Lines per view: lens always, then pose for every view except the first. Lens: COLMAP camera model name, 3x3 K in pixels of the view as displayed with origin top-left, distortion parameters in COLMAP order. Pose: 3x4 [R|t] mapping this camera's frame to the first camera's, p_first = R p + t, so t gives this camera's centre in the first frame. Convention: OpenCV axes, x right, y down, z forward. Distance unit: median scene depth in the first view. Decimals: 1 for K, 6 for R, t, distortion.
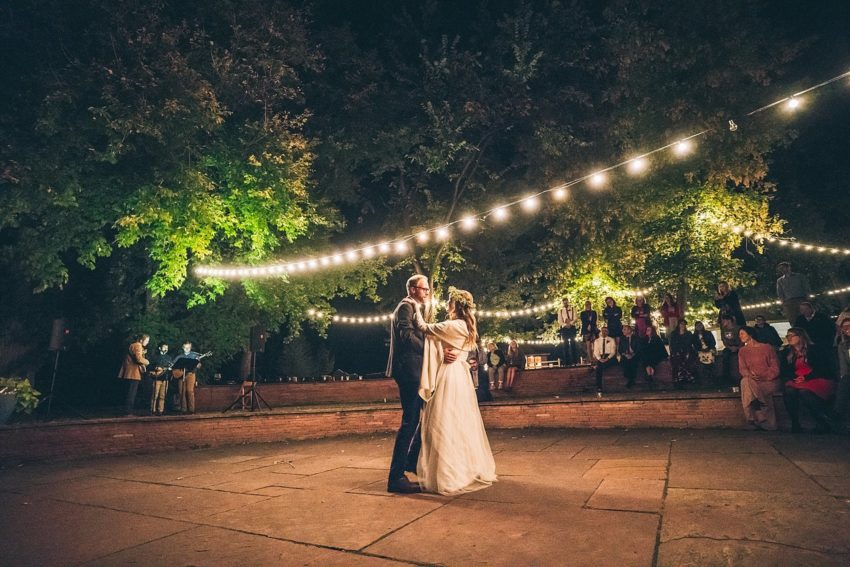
lens RADIAL K [[452.5, 0, 426.3], [0, 452.5, 277.9], [0, 0, 1]] dist [-0.057111, 0.030671]
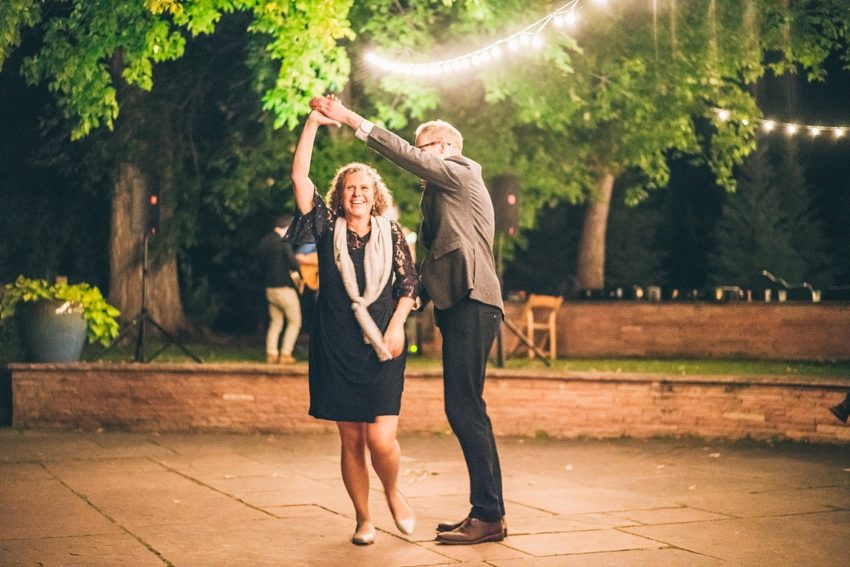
lens RADIAL K [[1332.5, 0, 420.4], [0, 1332.5, 279.4], [0, 0, 1]] dist [0.042590, 0.000000]
pose [[0.793553, 0.035495, -0.607464, 0.428838], [0.104736, 0.975431, 0.193817, -0.065659], [0.599419, -0.217427, 0.770339, -0.073839]]
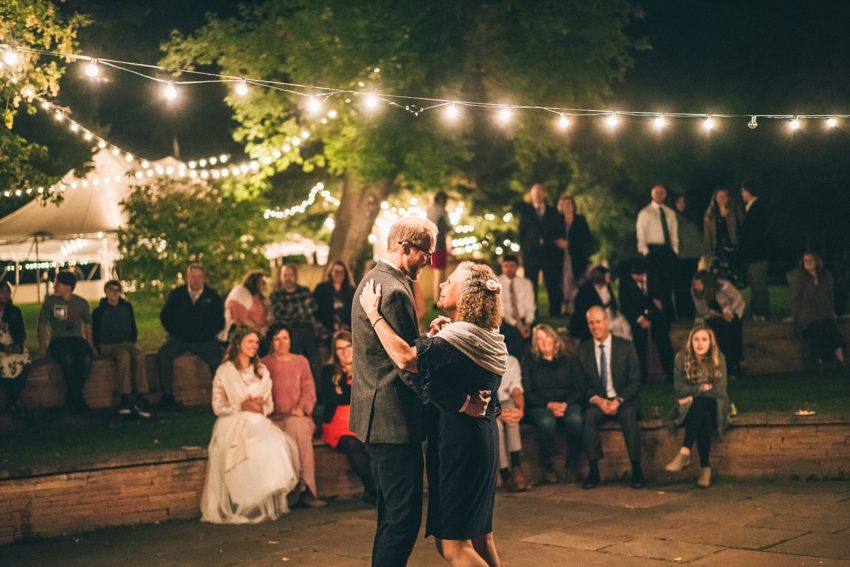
lens RADIAL K [[1332.5, 0, 417.2], [0, 1332.5, 320.6], [0, 0, 1]] dist [0.042590, 0.000000]
pose [[0.251546, 0.029593, 0.967393, -0.618131], [-0.209680, 0.977460, 0.024621, 0.024016], [-0.944859, -0.209036, 0.252081, 0.334854]]
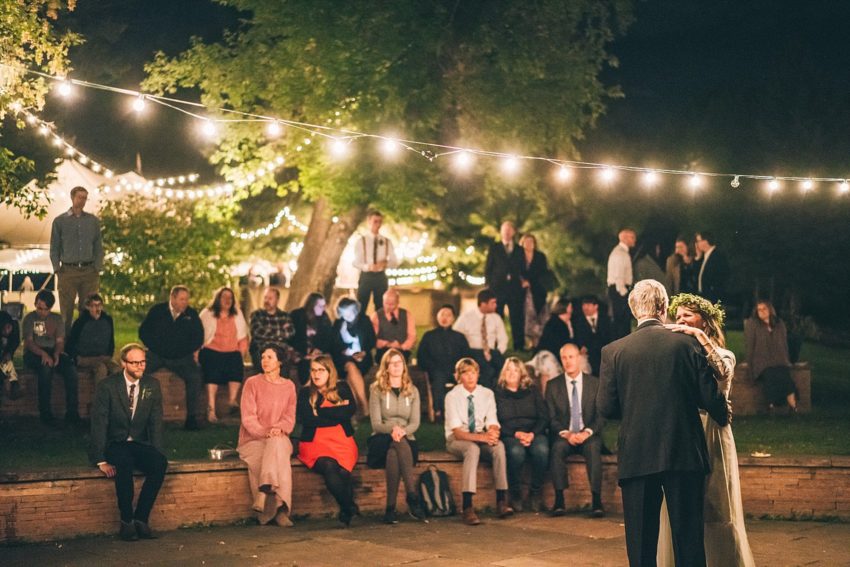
lens RADIAL K [[1332.5, 0, 417.1], [0, 1332.5, 317.7], [0, 0, 1]] dist [0.042590, 0.000000]
pose [[0.212822, 0.063244, 0.975042, -0.671462], [-0.257577, 0.966236, -0.006452, 0.028740], [-0.942529, -0.249775, 0.221927, 0.350171]]
